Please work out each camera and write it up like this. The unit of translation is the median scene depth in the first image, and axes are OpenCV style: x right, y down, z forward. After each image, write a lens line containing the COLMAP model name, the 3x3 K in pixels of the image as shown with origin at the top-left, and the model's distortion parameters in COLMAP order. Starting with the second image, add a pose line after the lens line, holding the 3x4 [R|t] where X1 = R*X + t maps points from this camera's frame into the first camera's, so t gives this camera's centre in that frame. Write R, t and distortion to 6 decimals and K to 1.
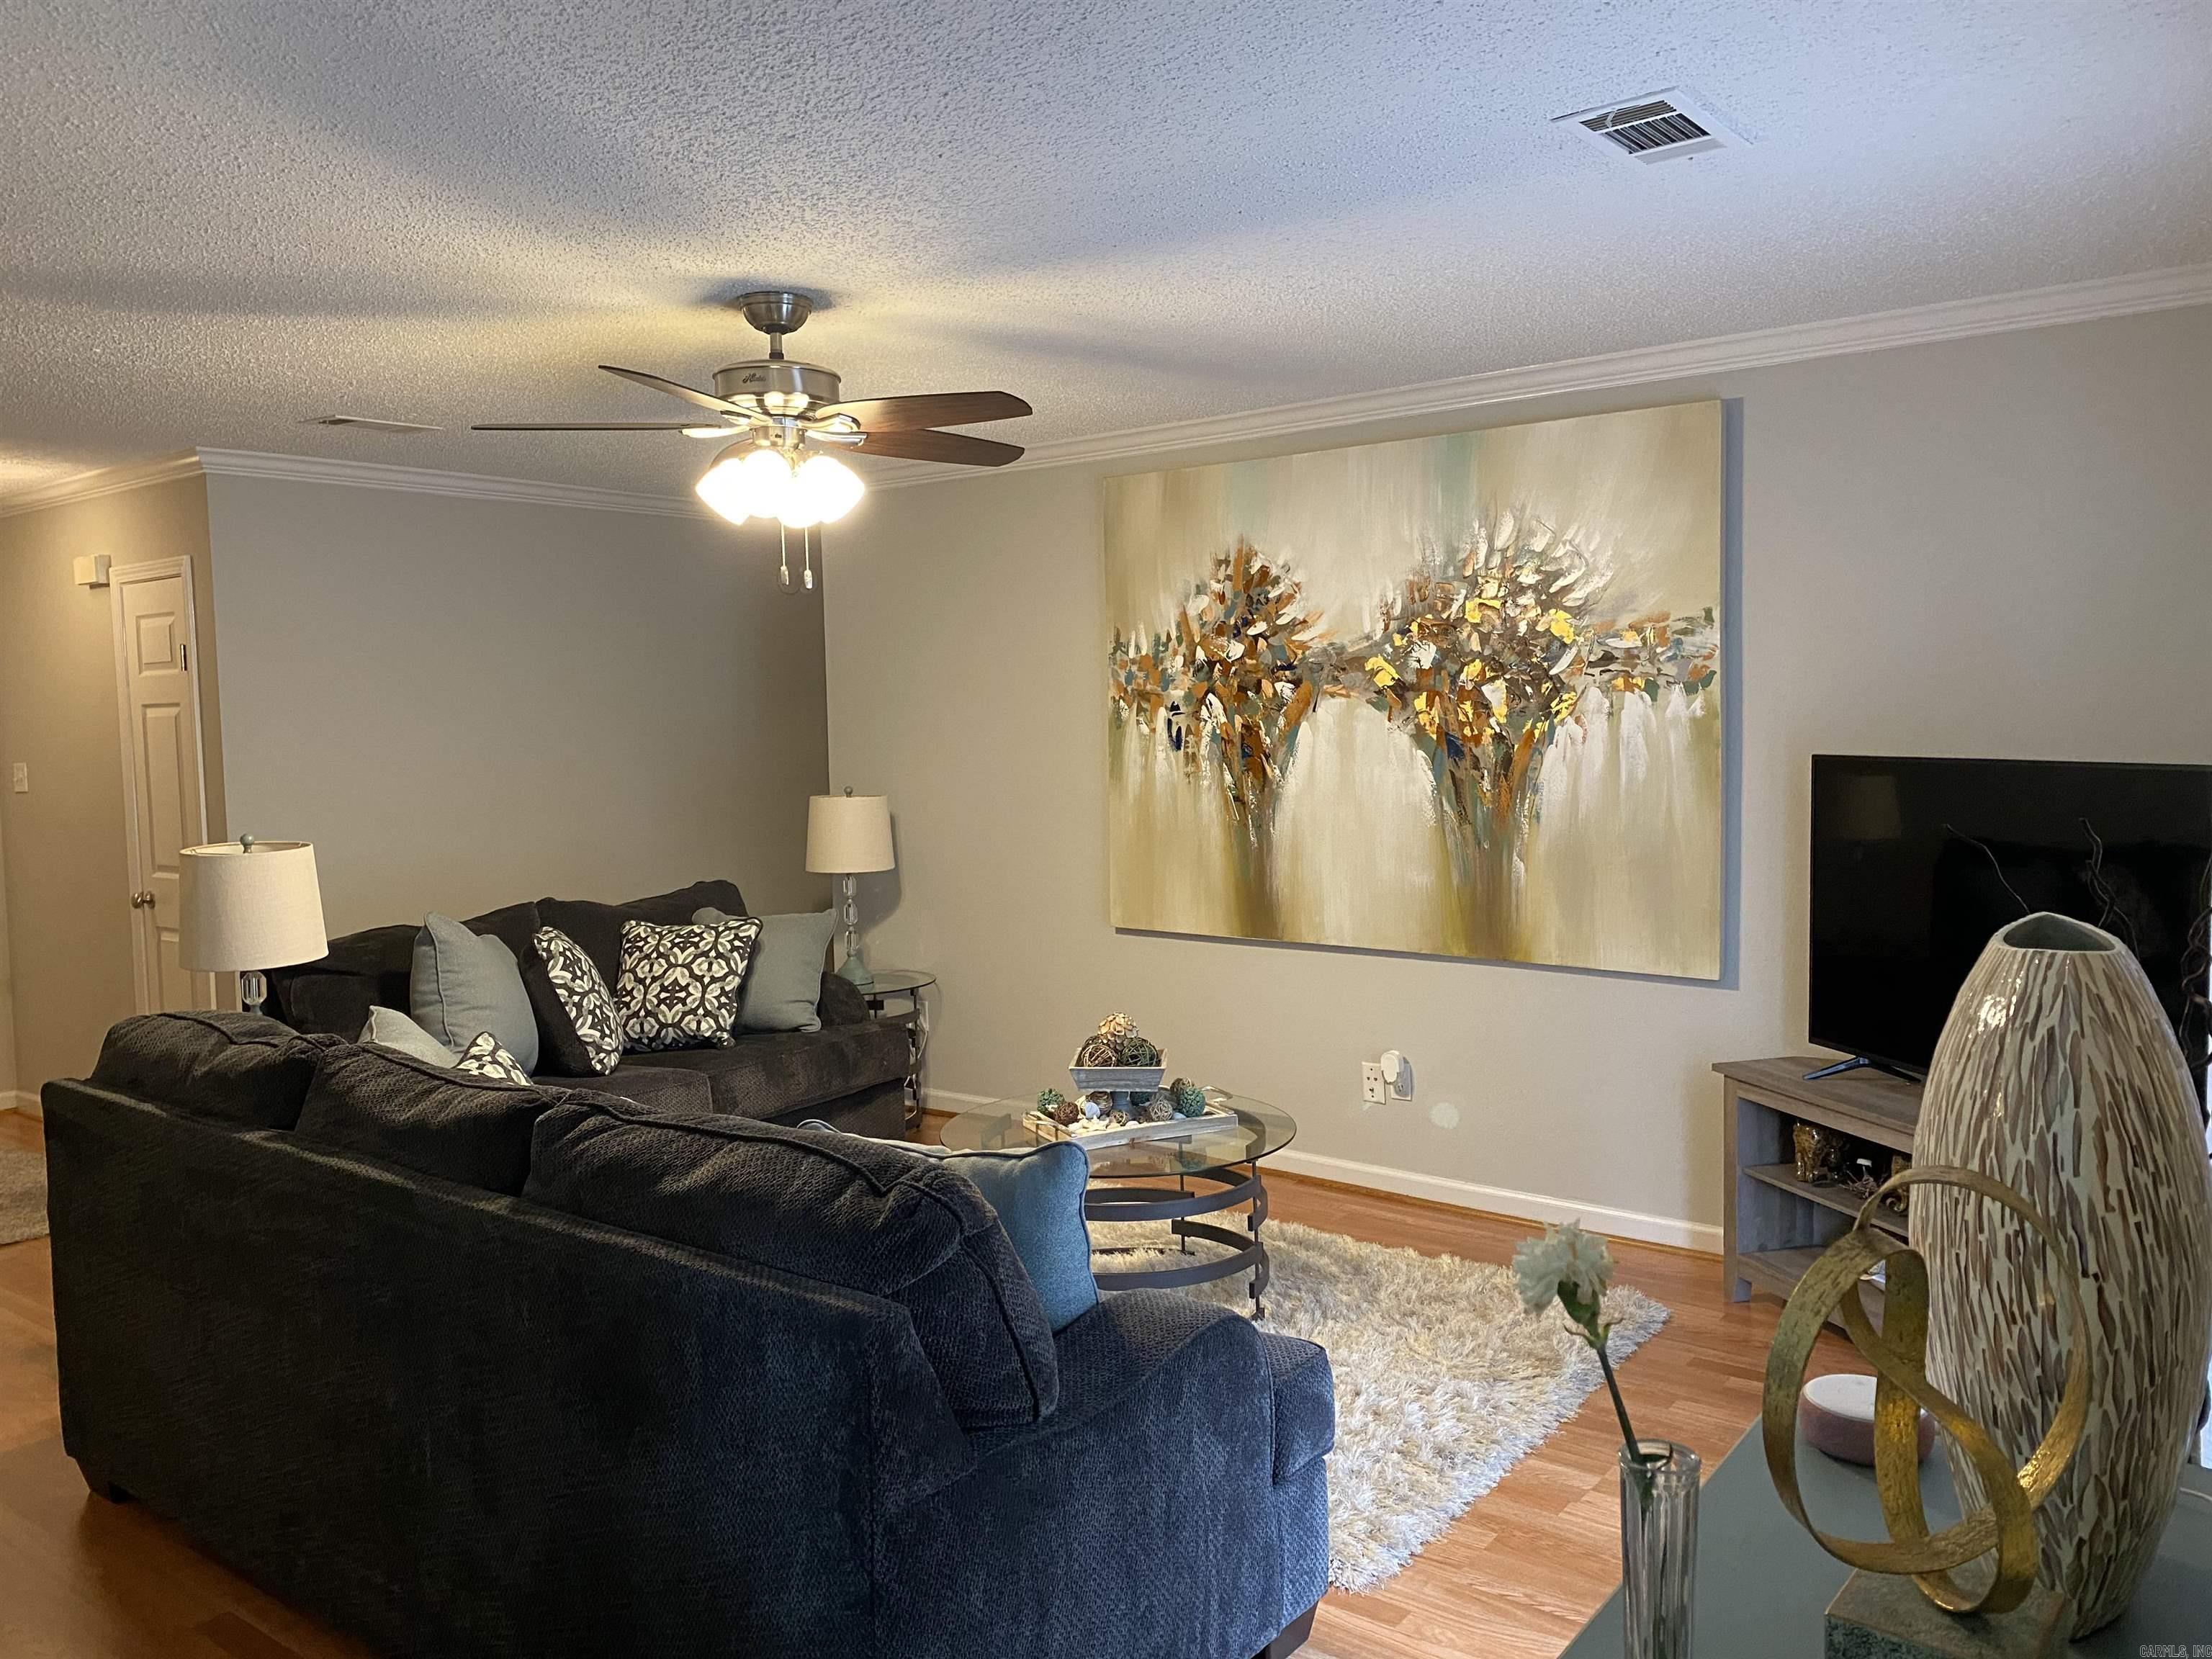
lens RADIAL K [[1663.7, 0, 1119.8], [0, 1663.7, 842.8], [0, 0, 1]] dist [0.036430, -0.042159]
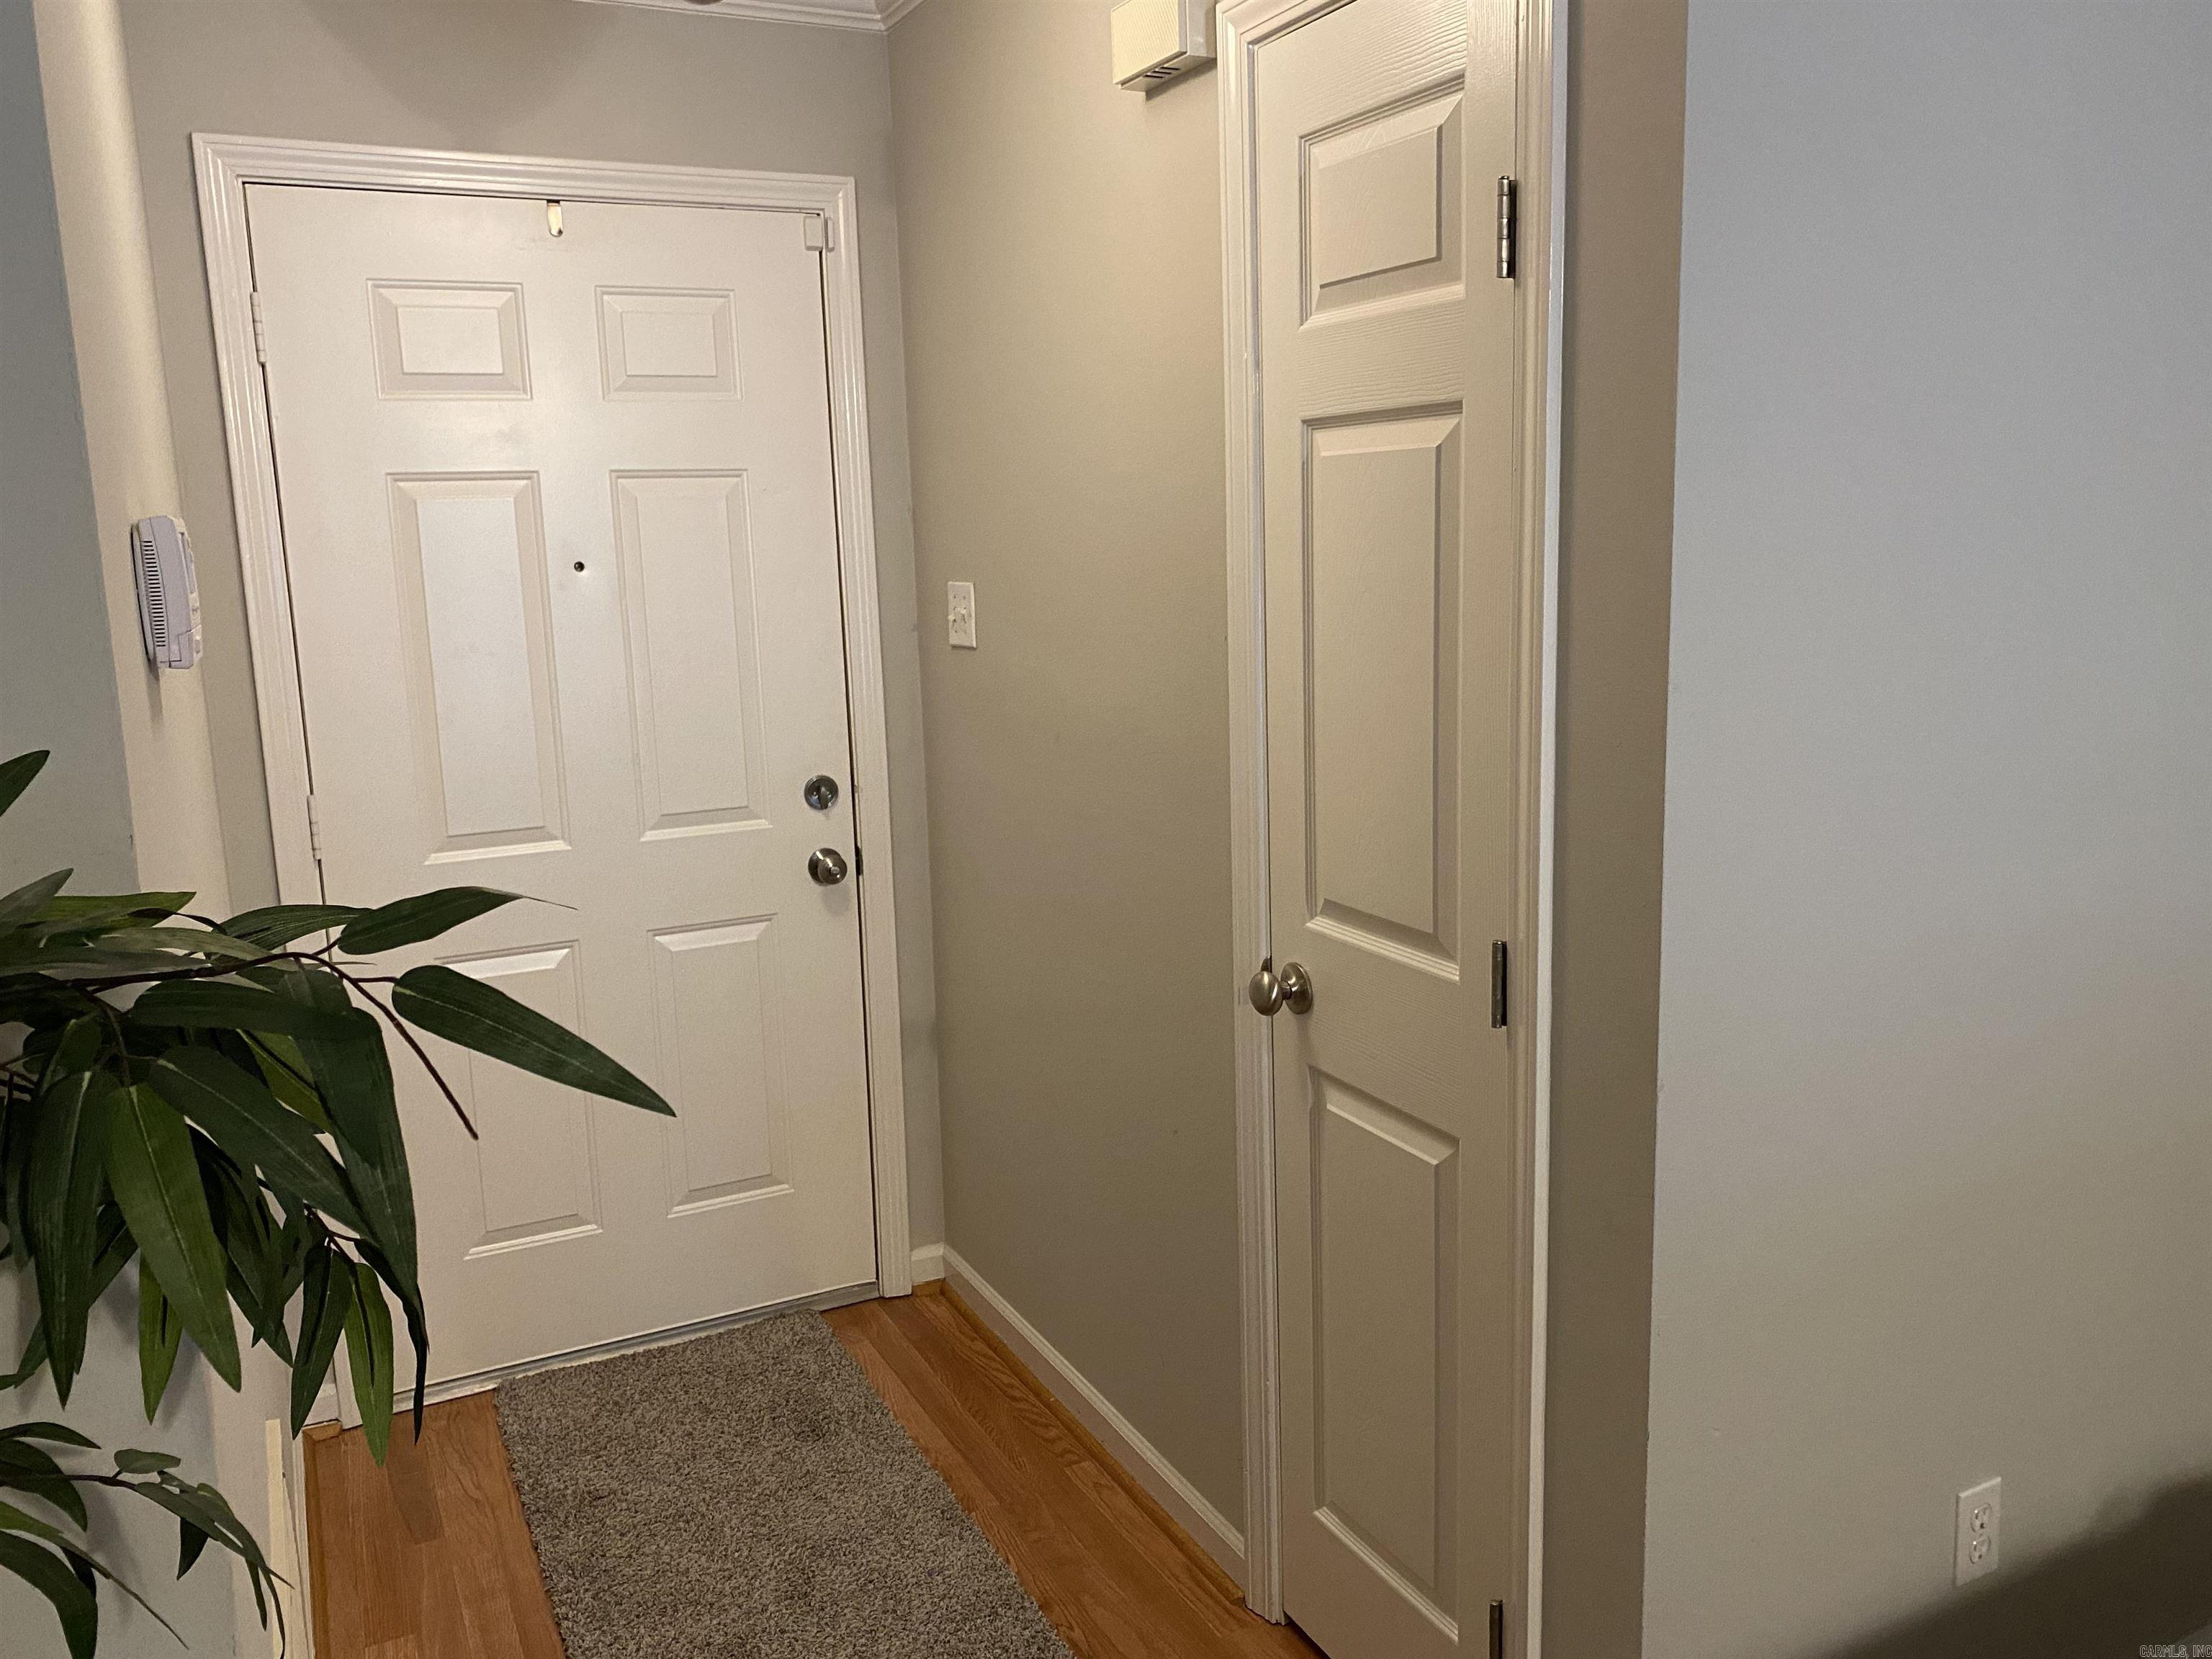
lens RADIAL K [[1663.7, 0, 1111.9], [0, 1663.7, 818.4], [0, 0, 1]] dist [0.036430, -0.042159]
pose [[0.899255, 0.068410, -0.432043, -0.603604], [-0.015743, 0.992117, 0.124326, -0.057596], [0.437142, -0.104999, 0.893242, 0.876580]]
